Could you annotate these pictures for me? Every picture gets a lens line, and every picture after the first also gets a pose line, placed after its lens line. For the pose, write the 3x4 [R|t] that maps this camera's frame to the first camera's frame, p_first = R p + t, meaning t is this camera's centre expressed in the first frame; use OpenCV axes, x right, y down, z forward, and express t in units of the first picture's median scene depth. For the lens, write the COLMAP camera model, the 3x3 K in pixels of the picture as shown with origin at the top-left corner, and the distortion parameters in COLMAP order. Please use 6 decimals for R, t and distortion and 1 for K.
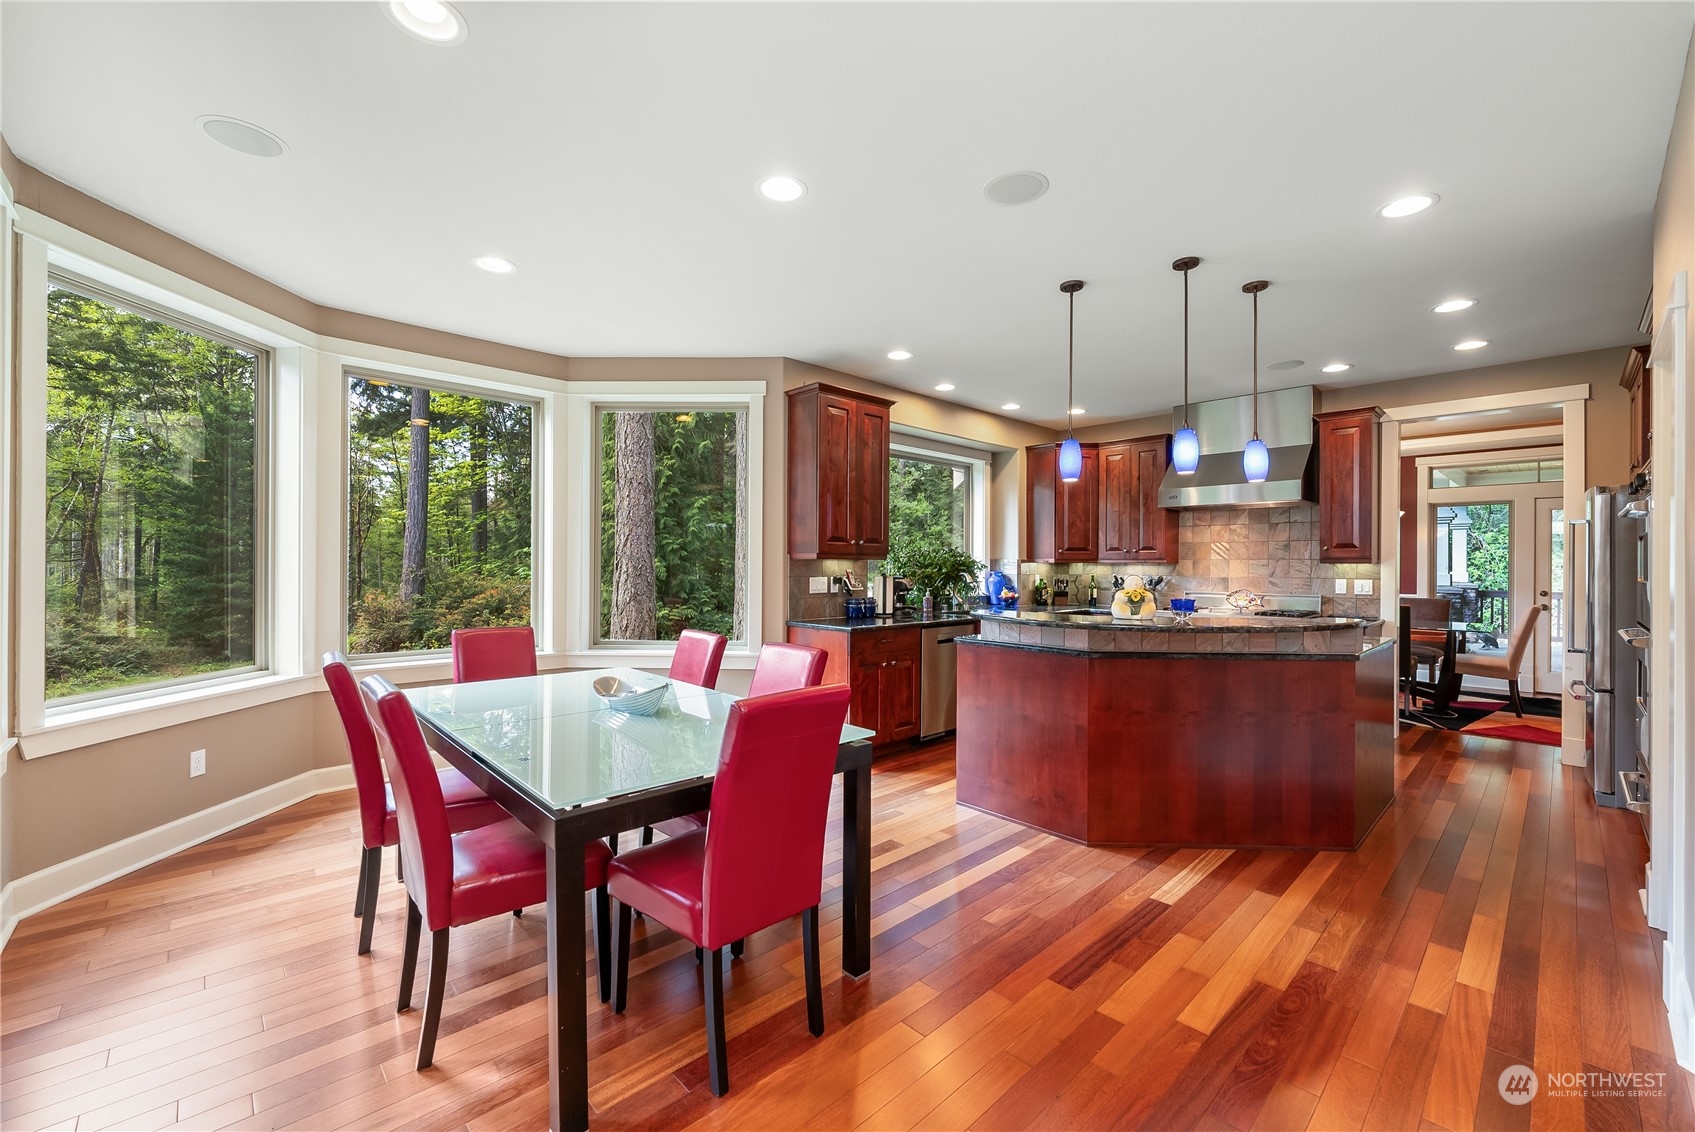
lens RADIAL K [[686.6, 0, 848.1], [0, 686.6, 563.8], [0, 0, 1]] dist [0.001552, -0.000704]
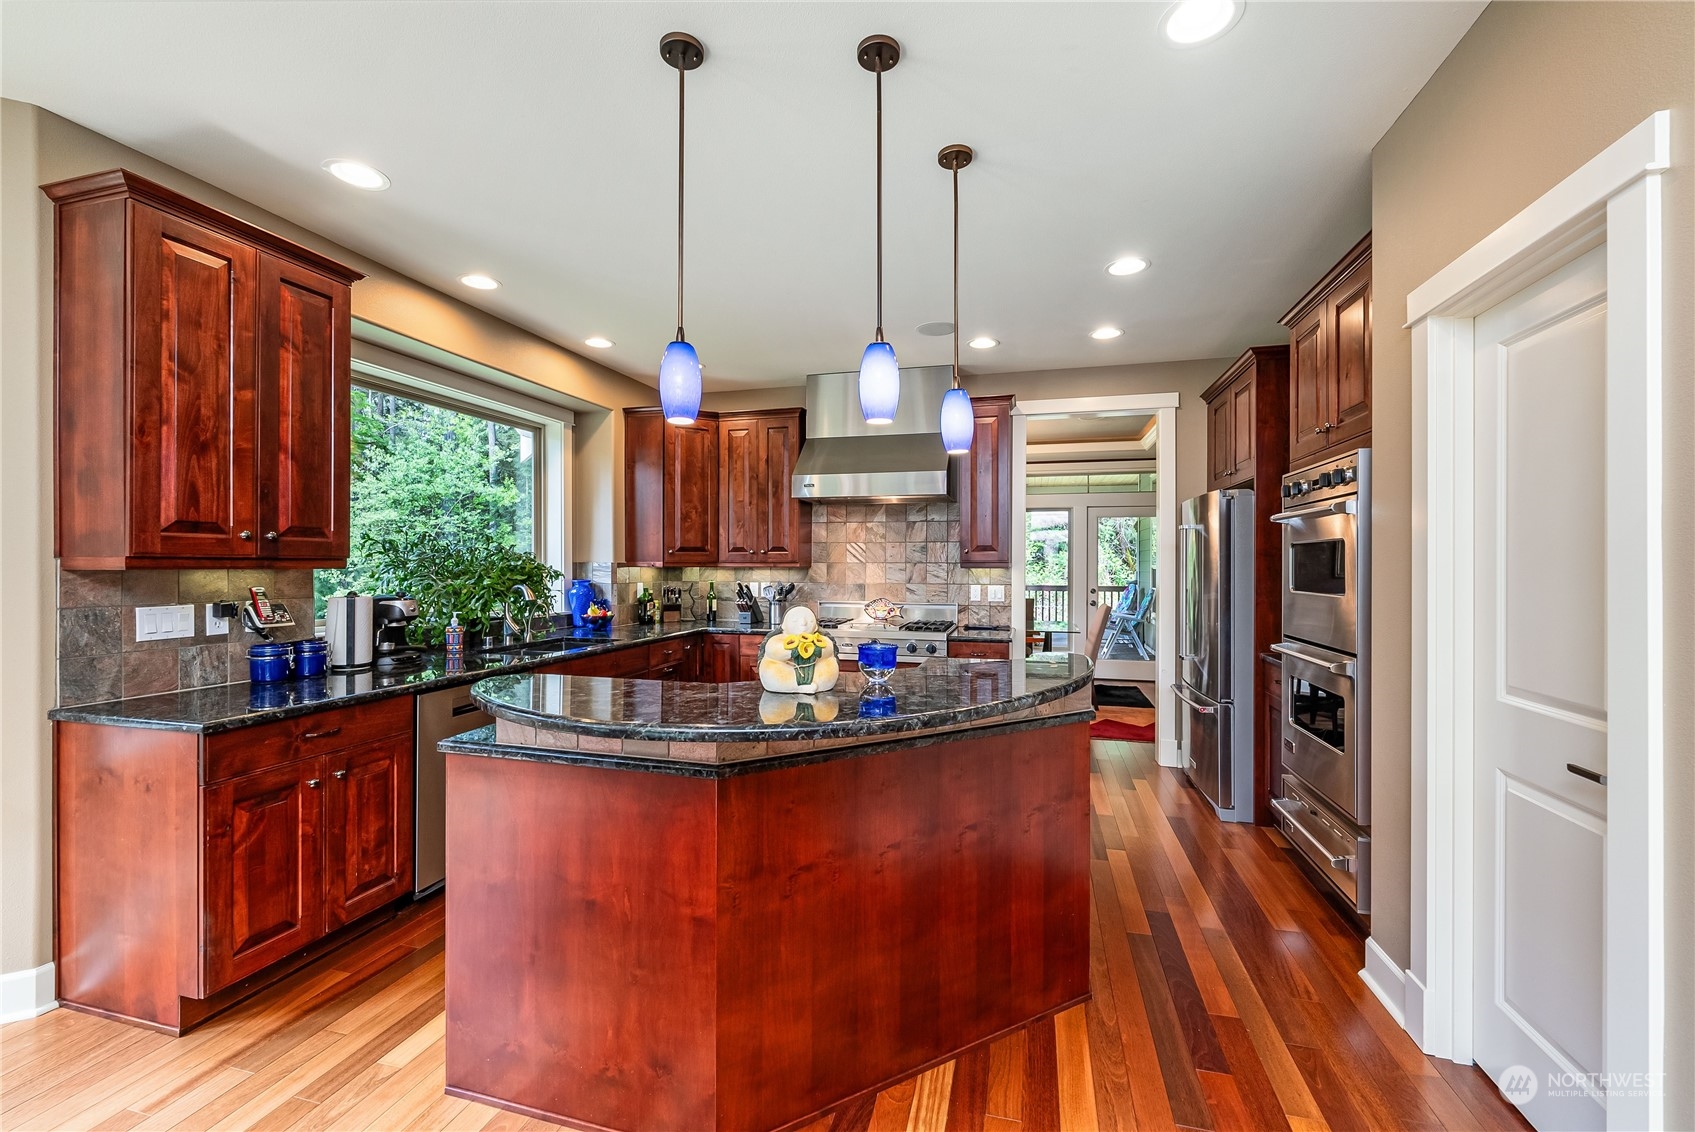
lens RADIAL K [[686.6, 0, 854.0], [0, 686.6, 565.1], [0, 0, 1]] dist [0.001552, -0.000704]
pose [[0.850203, -0.004873, 0.526433, 0.095880], [0.001460, 0.999975, 0.006900, -0.009715], [-0.526453, -0.005098, 0.850189, 0.291055]]
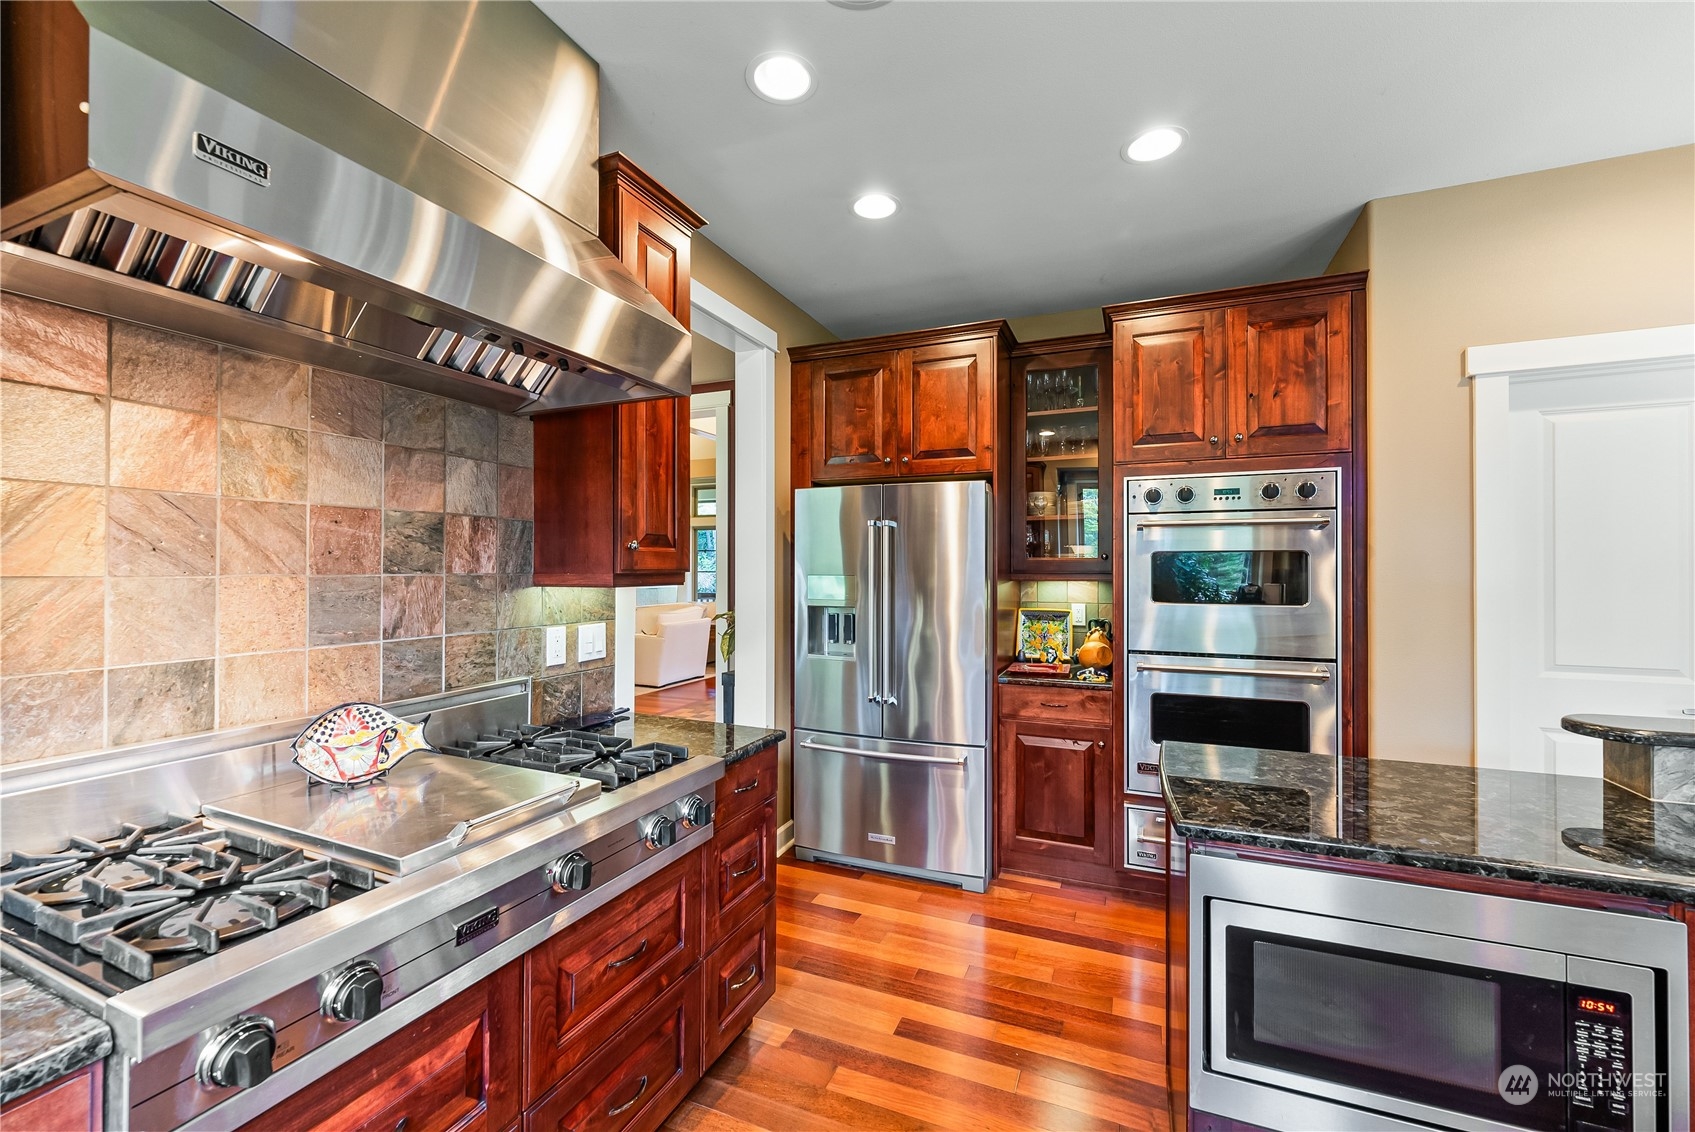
lens RADIAL K [[686.6, 0, 846.4], [0, 686.6, 565.9], [0, 0, 1]] dist [0.001552, -0.000704]
pose [[-0.401829, -0.003881, 0.915706, 0.281752], [-0.008296, 0.999965, 0.000598, -0.012134], [-0.915677, -0.007356, -0.401848, 0.932074]]
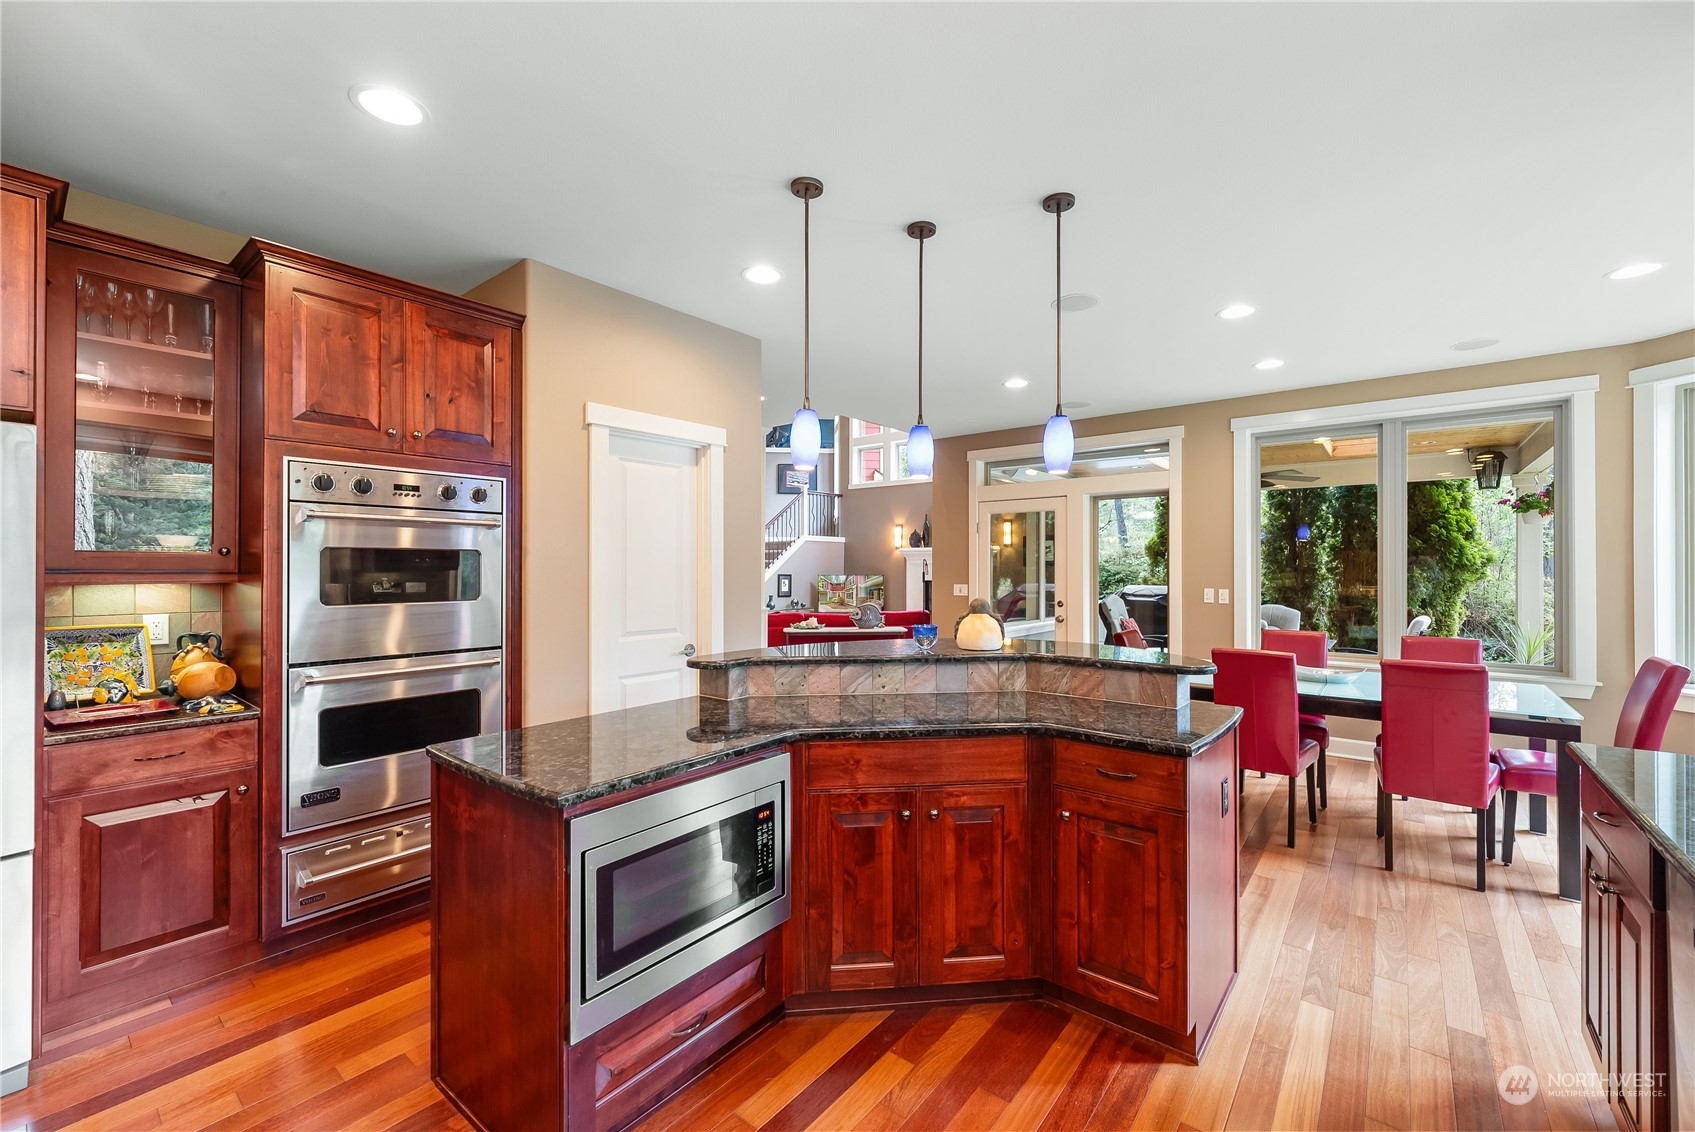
lens RADIAL K [[686.6, 0, 855.0], [0, 686.6, 564.8], [0, 0, 1]] dist [0.001552, -0.000704]
pose [[-0.989765, -0.008196, -0.142468, 0.379680], [-0.007137, 0.999943, -0.007946, -0.011672], [0.142525, -0.006848, -0.989767, 1.006922]]
